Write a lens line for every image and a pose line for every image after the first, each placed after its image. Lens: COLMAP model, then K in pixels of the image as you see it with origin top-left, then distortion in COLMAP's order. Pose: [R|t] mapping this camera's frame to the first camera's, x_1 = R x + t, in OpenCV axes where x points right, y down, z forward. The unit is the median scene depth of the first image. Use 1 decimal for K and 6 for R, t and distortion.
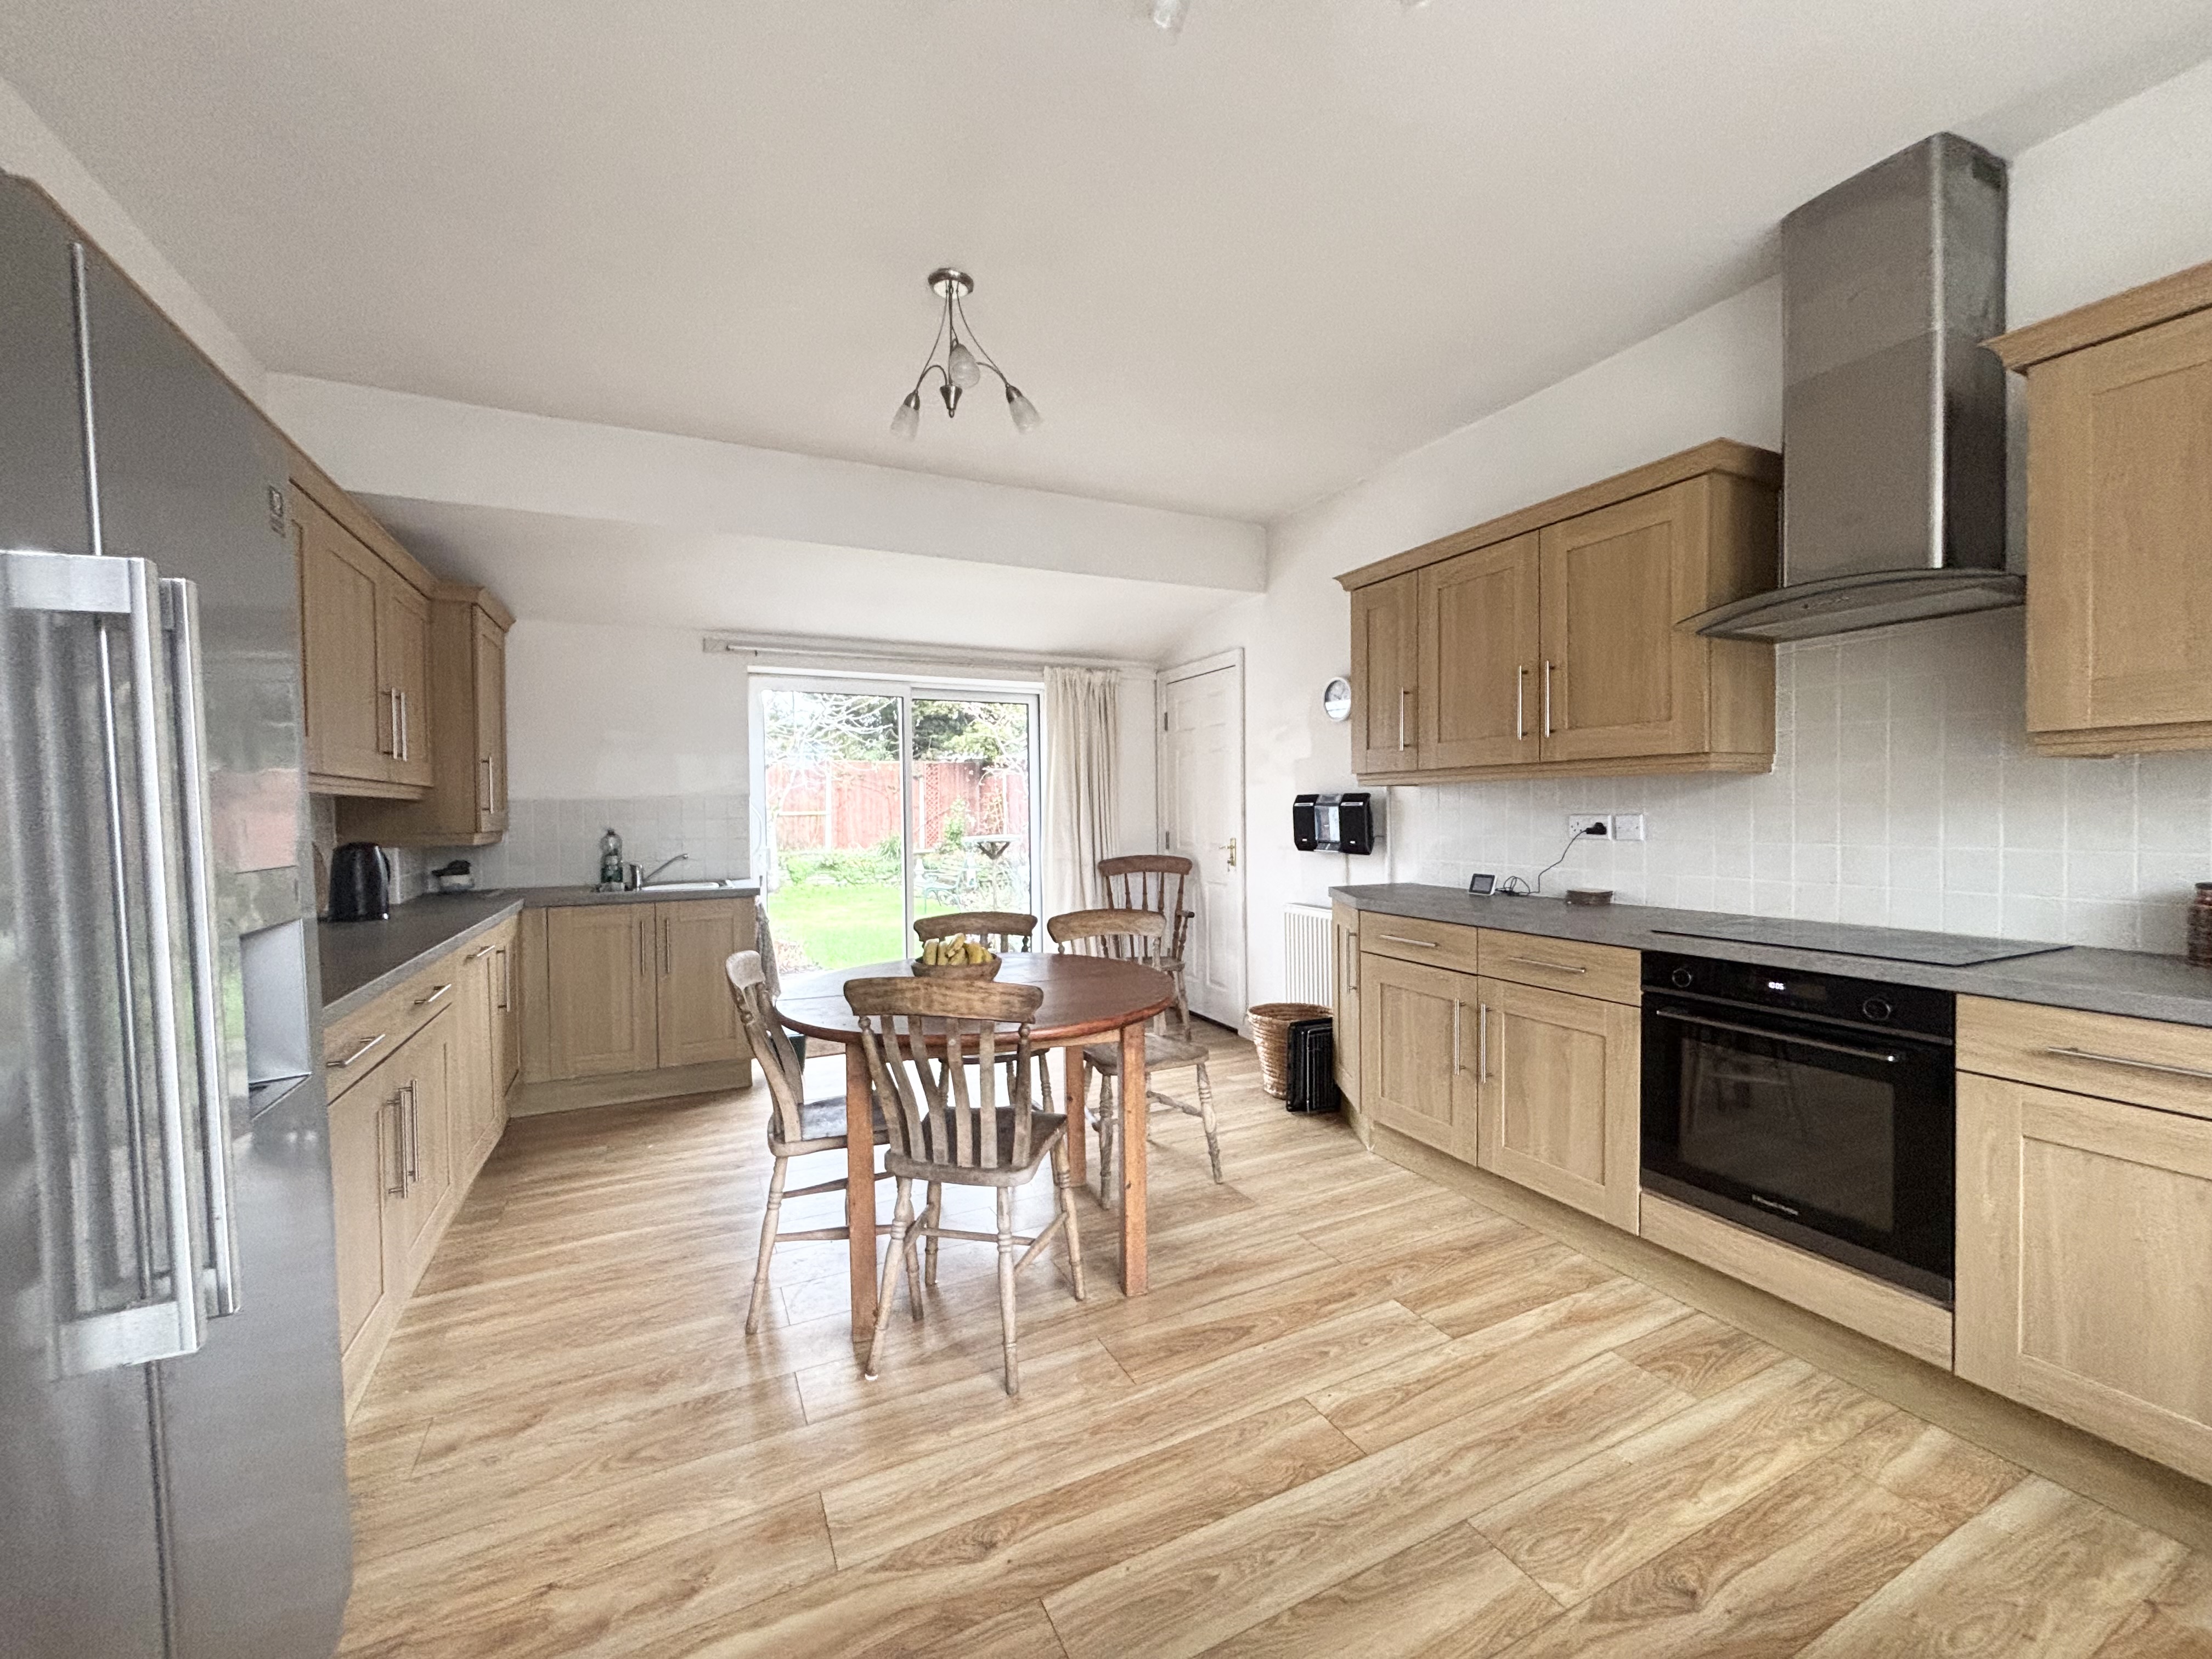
lens RADIAL K [[882.6, 0, 1106.2], [0, 882.6, 836.5], [0, 0, 1]] dist [-0.005534, -0.003003]
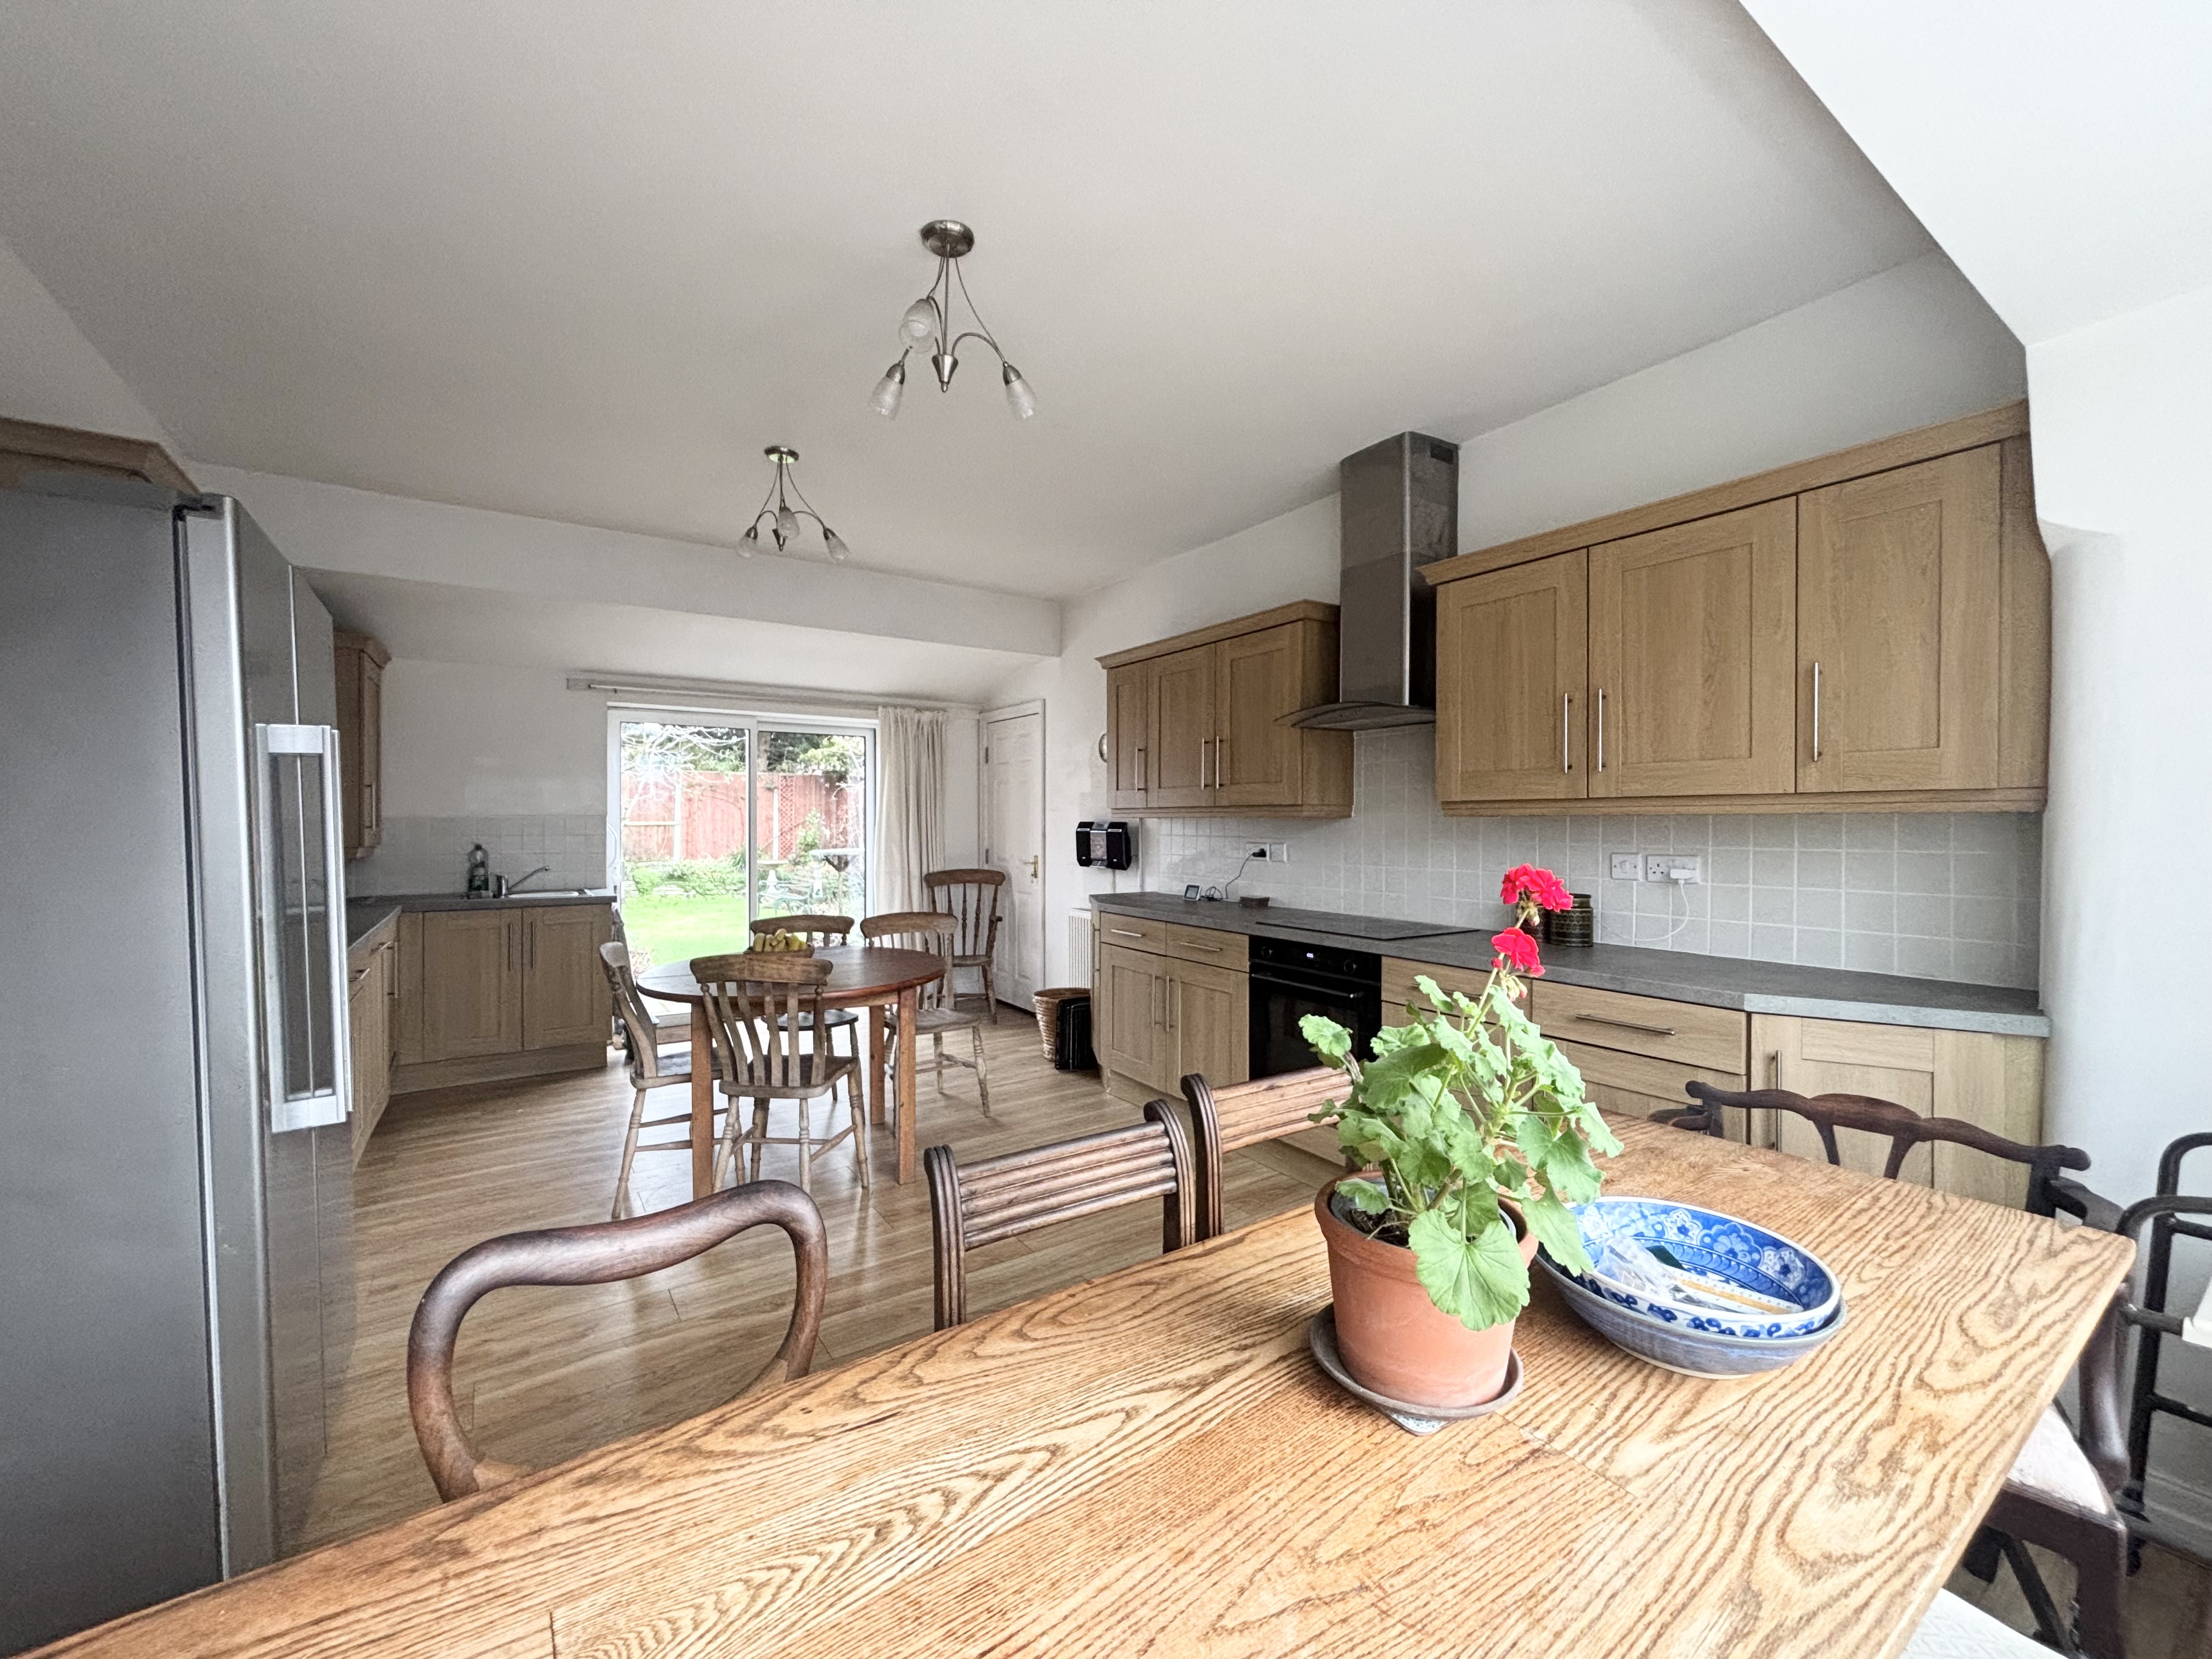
lens RADIAL K [[882.6, 0, 1112.7], [0, 882.6, 833.8], [0, 0, 1]] dist [-0.005534, -0.003003]
pose [[0.988126, 0.011125, 0.153241, 0.099159], [-0.008635, 0.999820, -0.016903, -0.012839], [-0.153401, 0.015379, 0.988044, -0.328414]]
